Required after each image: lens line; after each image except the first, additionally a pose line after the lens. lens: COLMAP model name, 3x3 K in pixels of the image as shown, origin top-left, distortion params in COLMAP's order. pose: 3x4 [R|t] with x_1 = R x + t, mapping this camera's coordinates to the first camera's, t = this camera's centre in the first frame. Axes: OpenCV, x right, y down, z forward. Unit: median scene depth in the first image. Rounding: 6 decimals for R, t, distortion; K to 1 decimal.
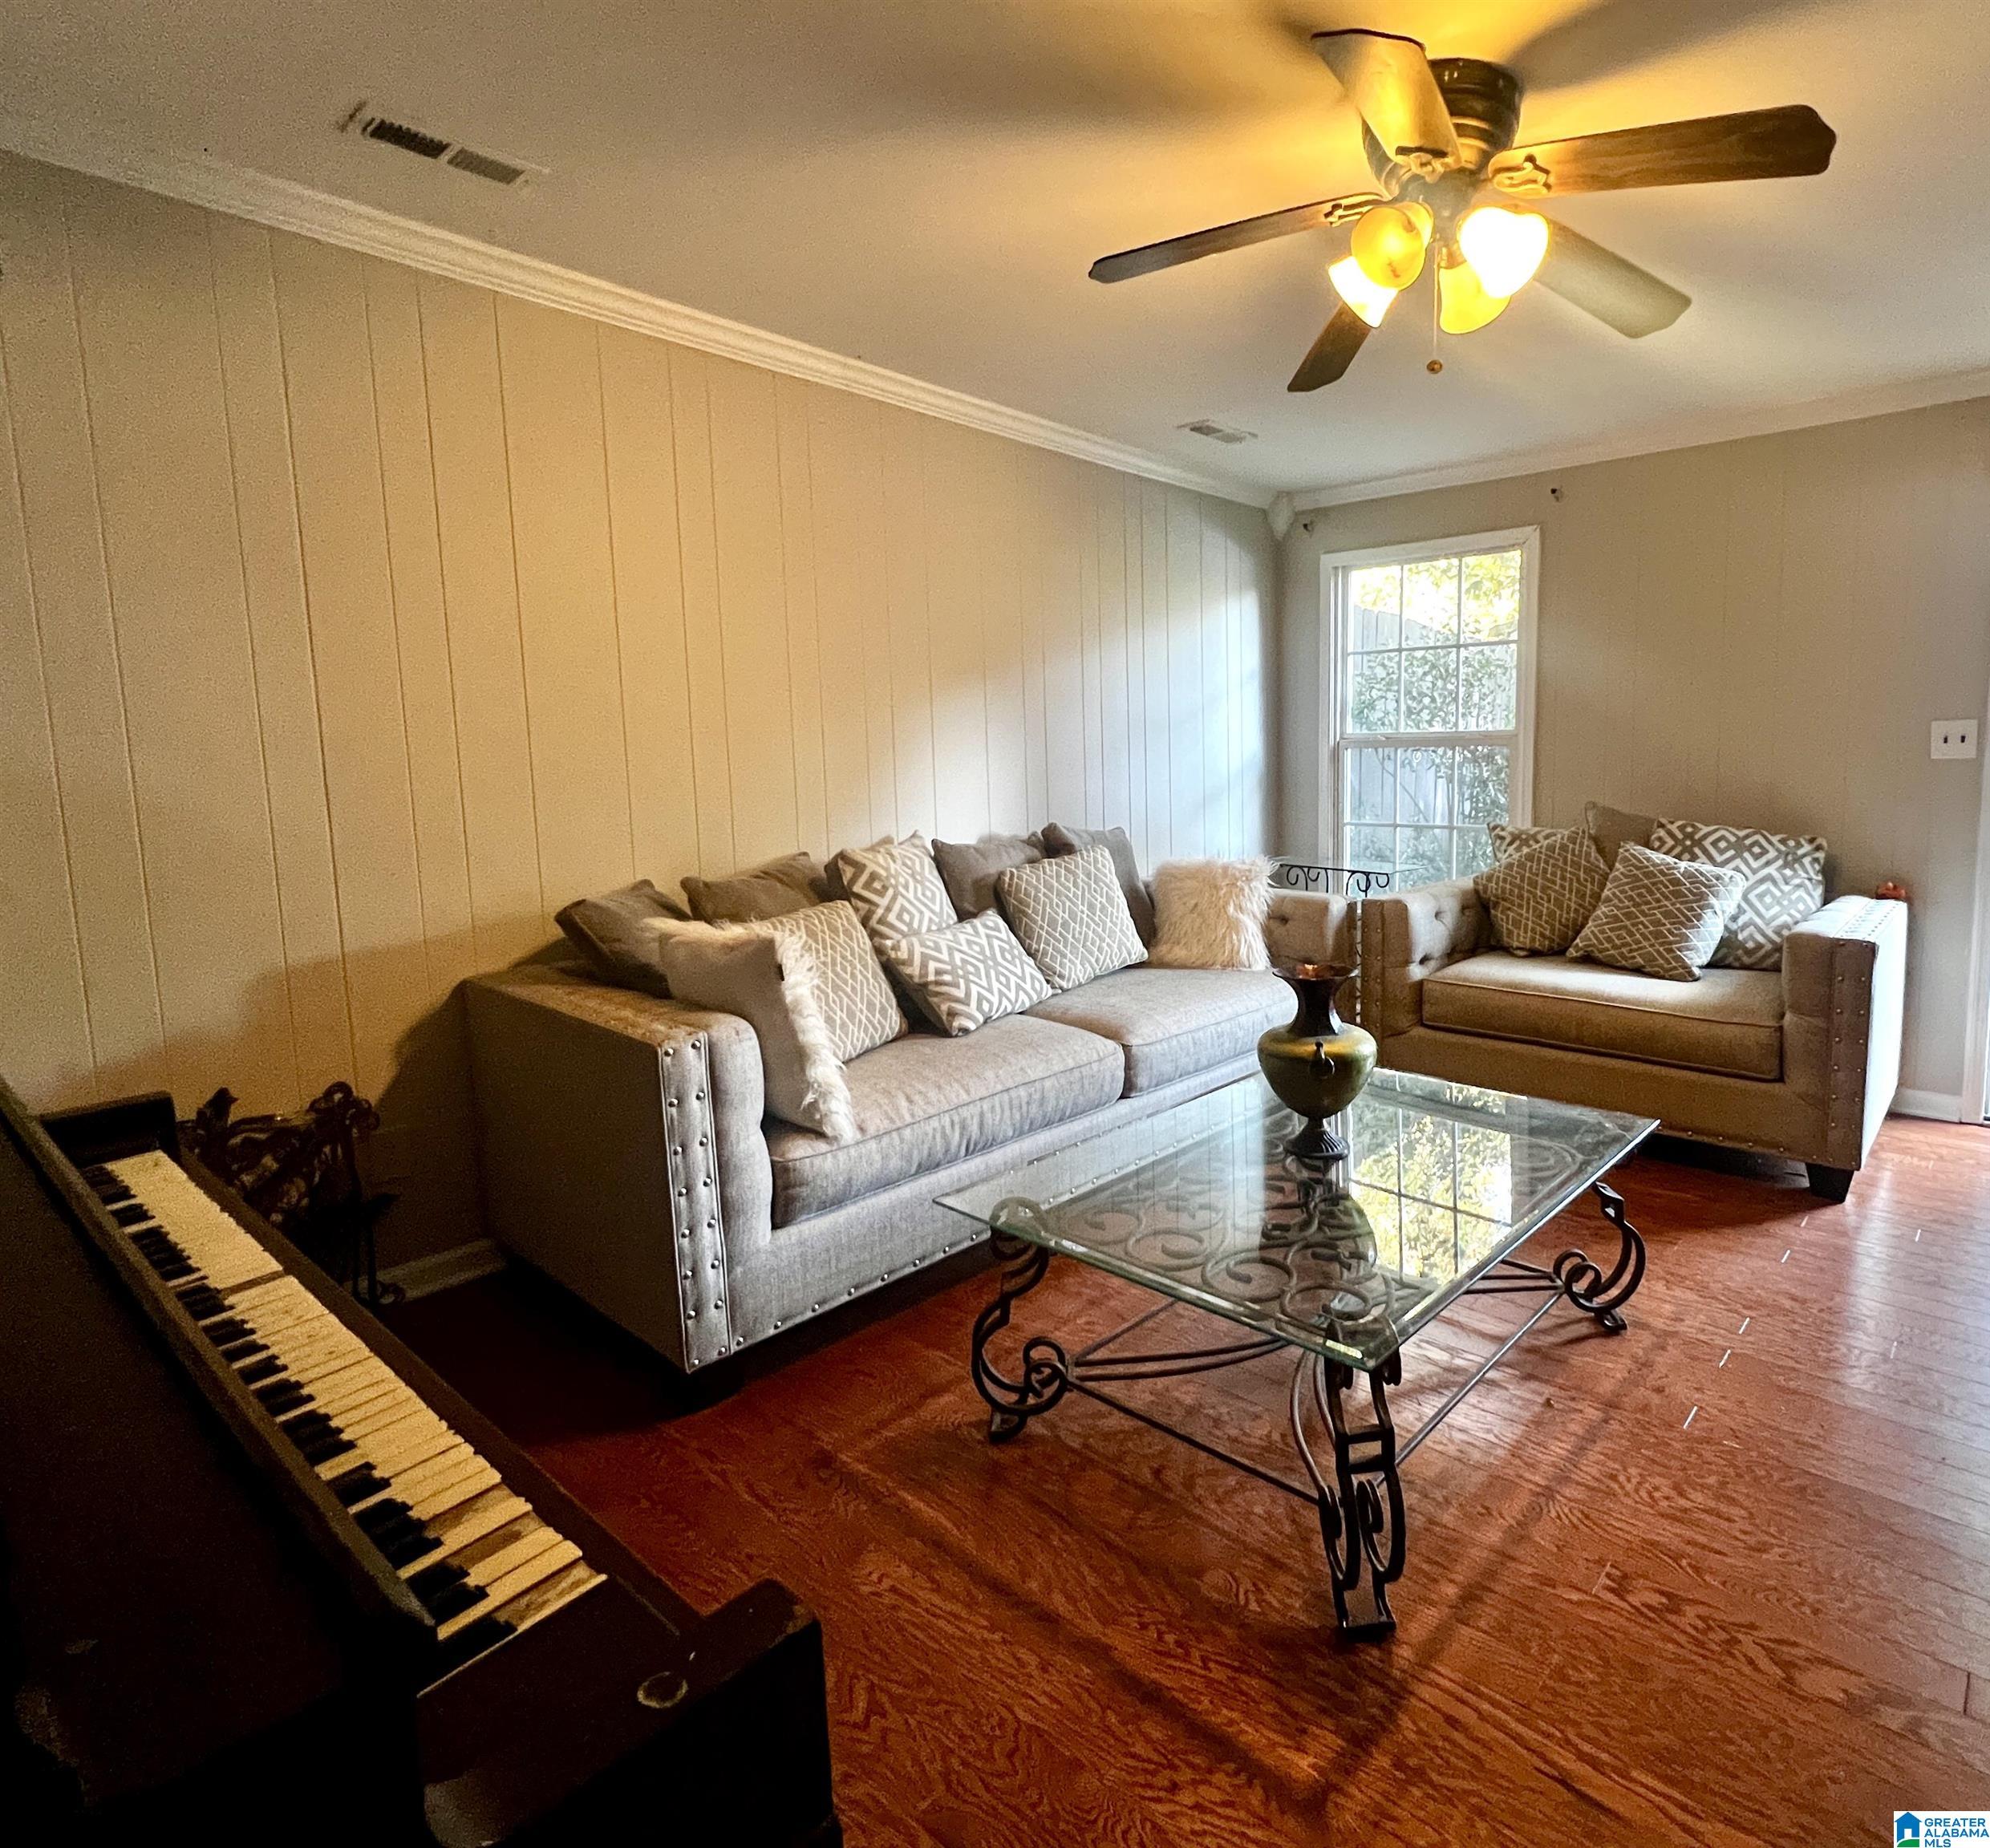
lens RADIAL K [[1151.3, 0, 995.0], [0, 1151.3, 924.0], [0, 0, 1]] dist [-0.000346, -0.000041]
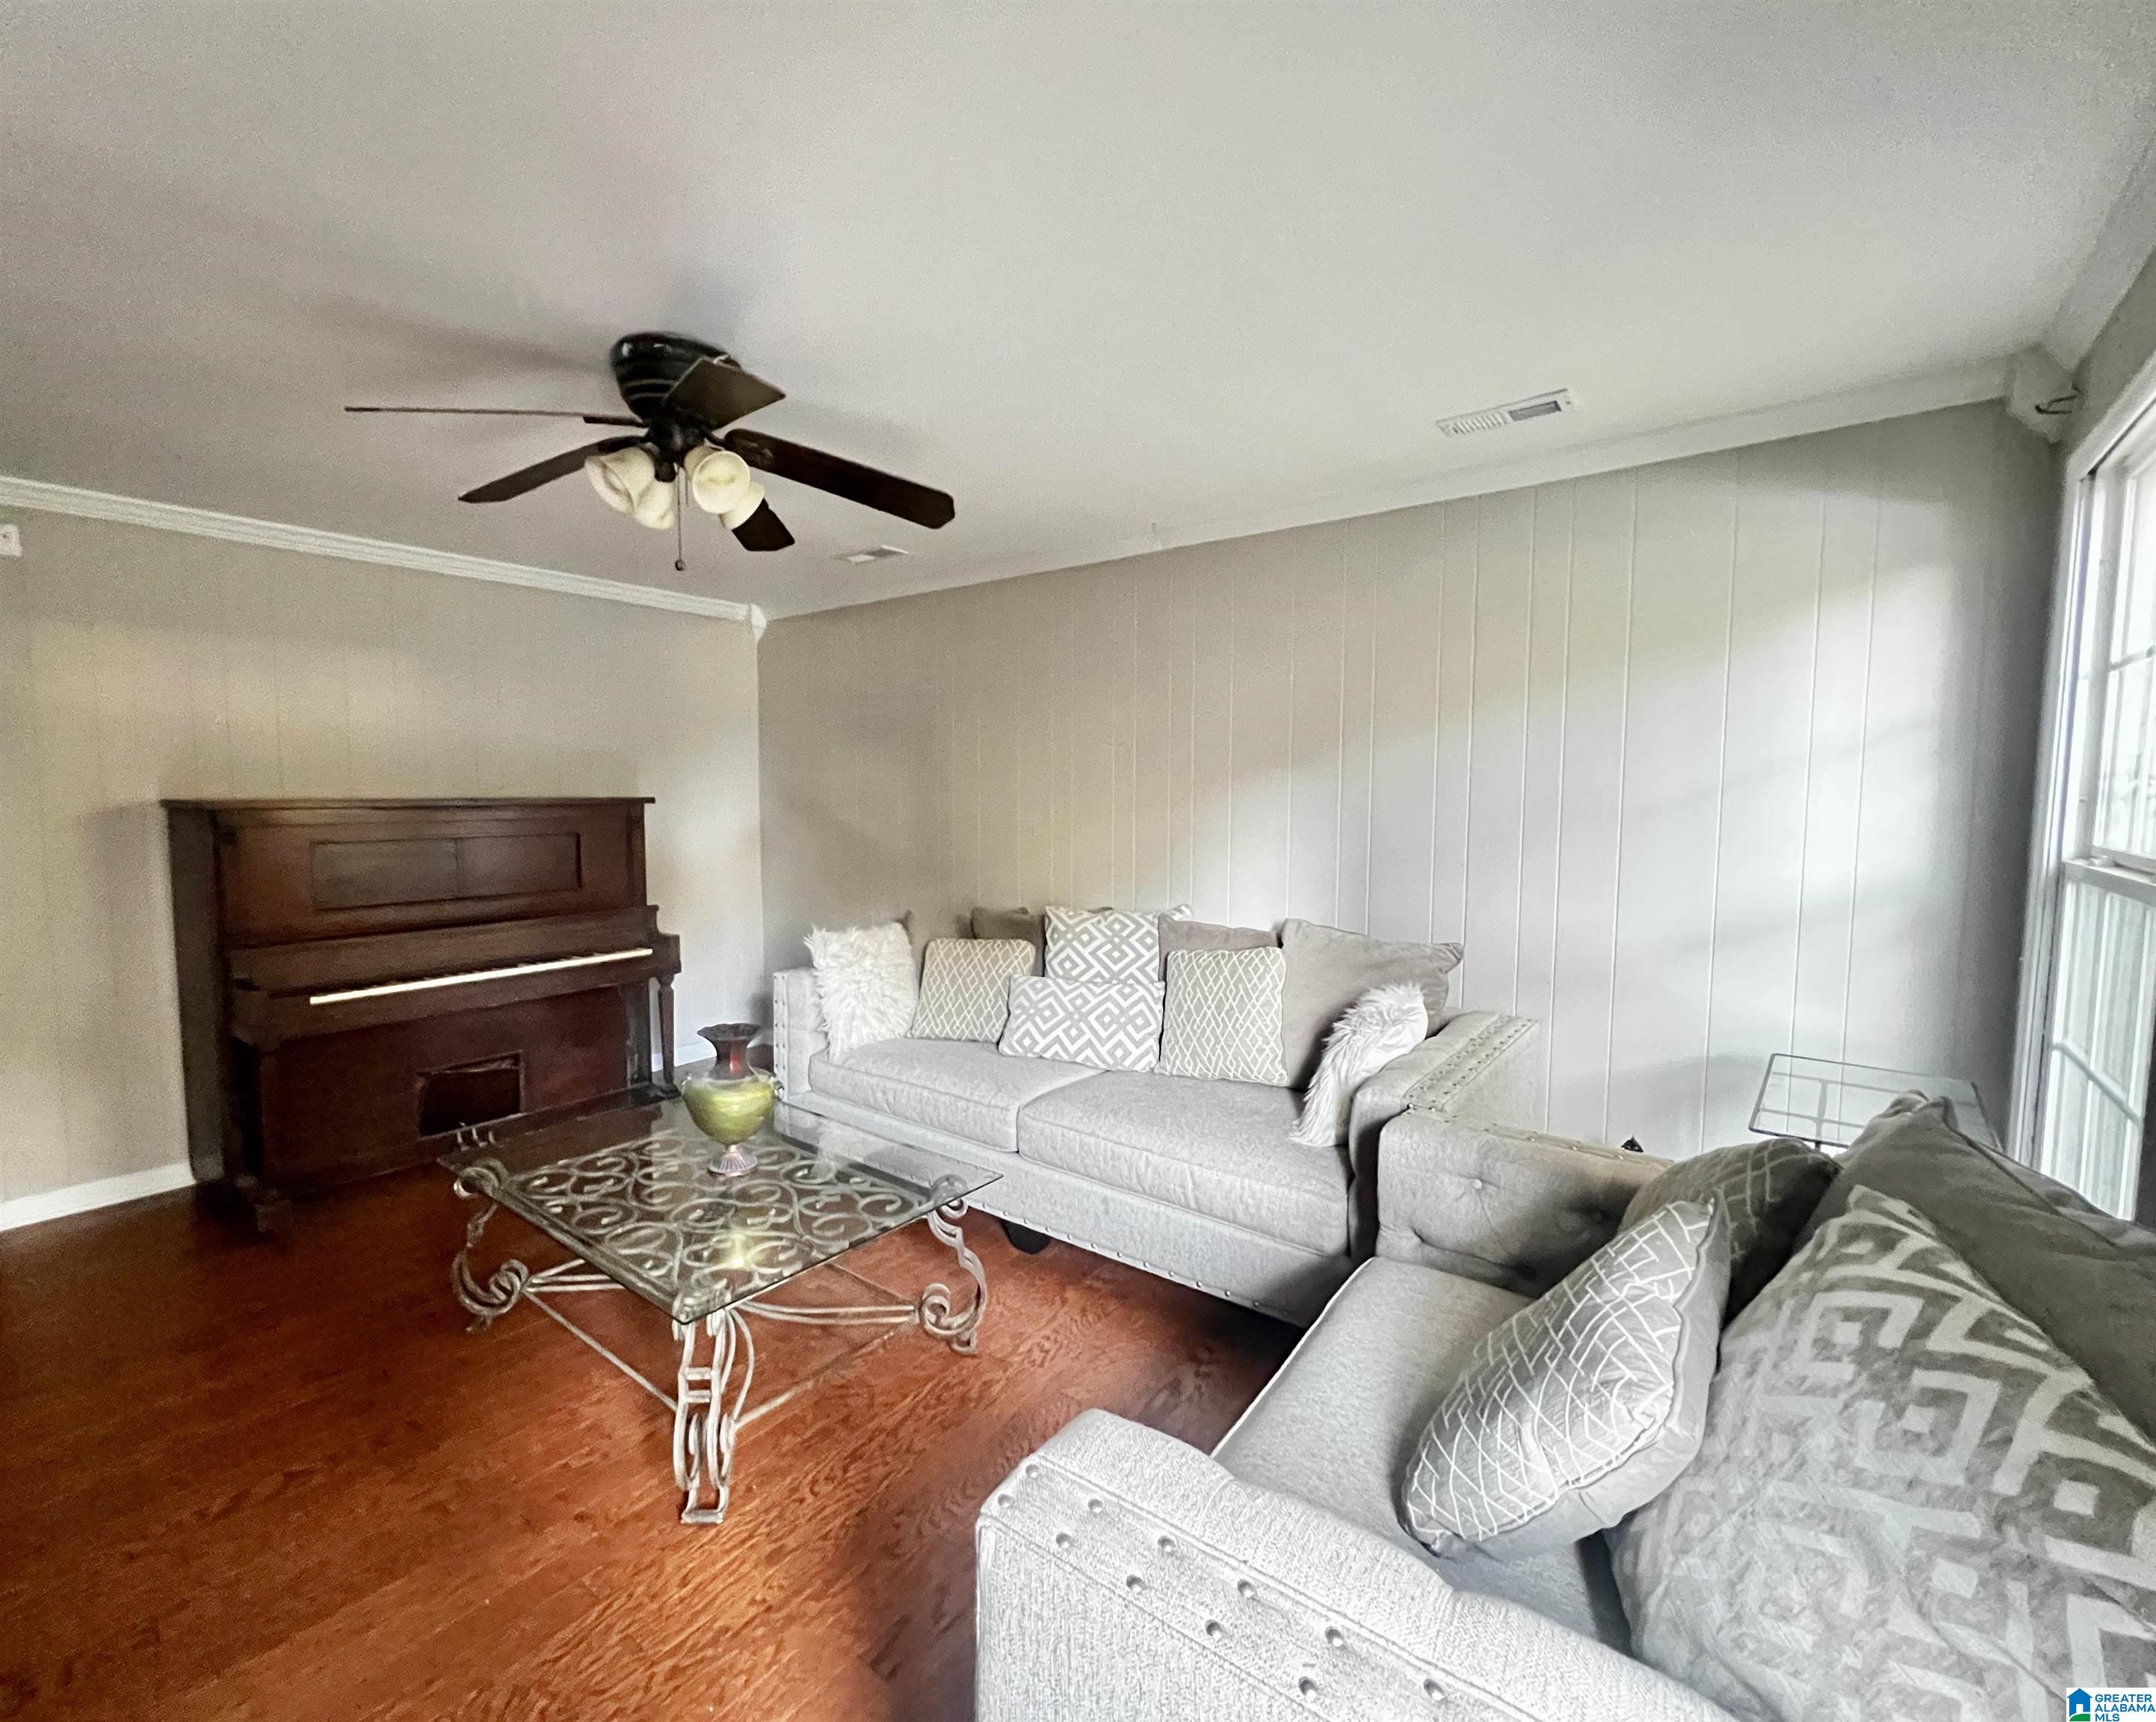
lens RADIAL K [[930.5, 0, 1078.0], [0, 930.5, 861.0], [0, 0, 1]] dist [0.000432, 0.000026]
pose [[0.093631, 0.086924, -0.991805, 0.844486], [-0.138679, 0.987609, 0.073465, -0.176853], [0.985901, 0.130664, 0.104525, 0.784892]]
